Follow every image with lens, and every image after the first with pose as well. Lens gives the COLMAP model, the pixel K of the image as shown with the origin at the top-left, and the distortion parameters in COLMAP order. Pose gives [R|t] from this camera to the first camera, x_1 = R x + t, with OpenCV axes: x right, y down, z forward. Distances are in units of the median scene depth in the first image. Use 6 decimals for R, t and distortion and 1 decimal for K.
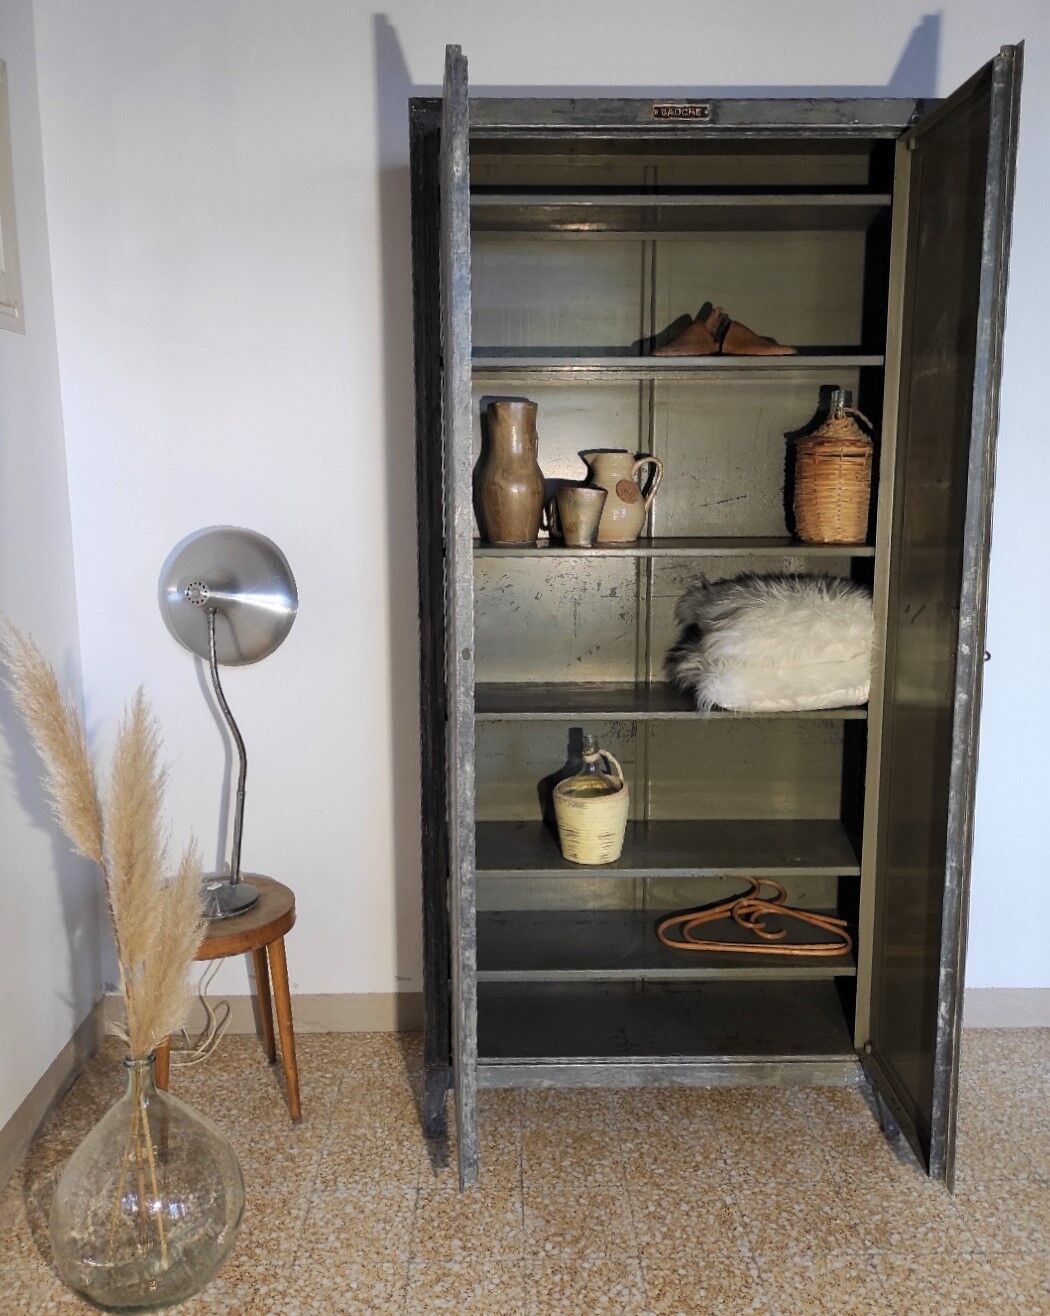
lens RADIAL K [[1160.4, 0, 529.9], [0, 1160.4, 645.3], [0, 0, 1]] dist [0.038799, -0.049074]
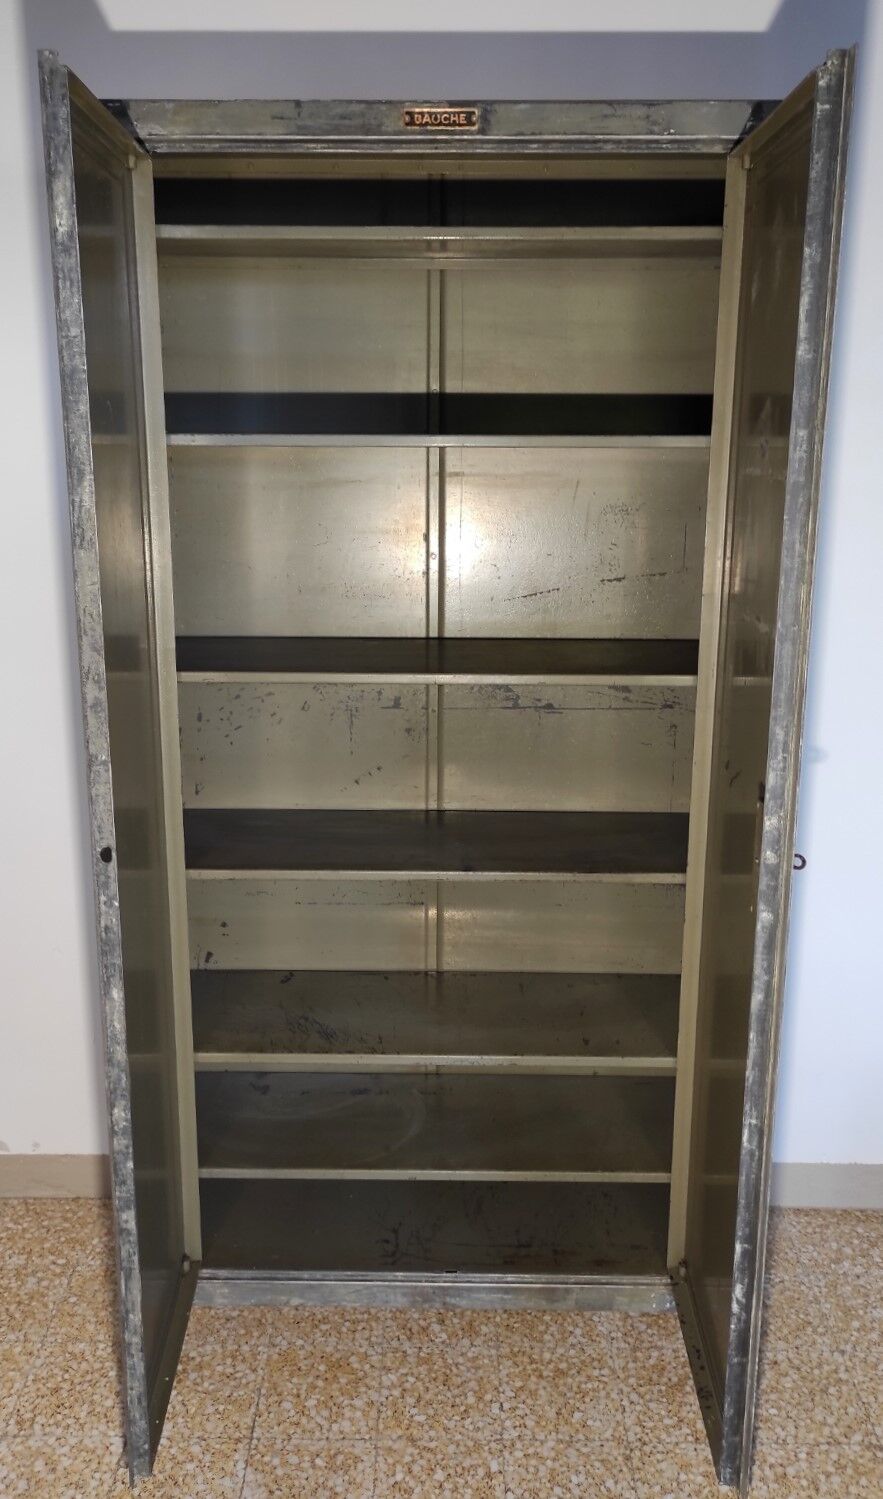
lens RADIAL K [[1225.8, 0, 435.8], [0, 1225.8, 708.3], [0, 0, 1]] dist [0.041197, -0.046618]
pose [[0.999578, 0.013347, -0.025816, 0.144608], [-0.011444, 0.997302, 0.072507, -0.125564], [0.026714, -0.072181, 0.997034, 0.162491]]
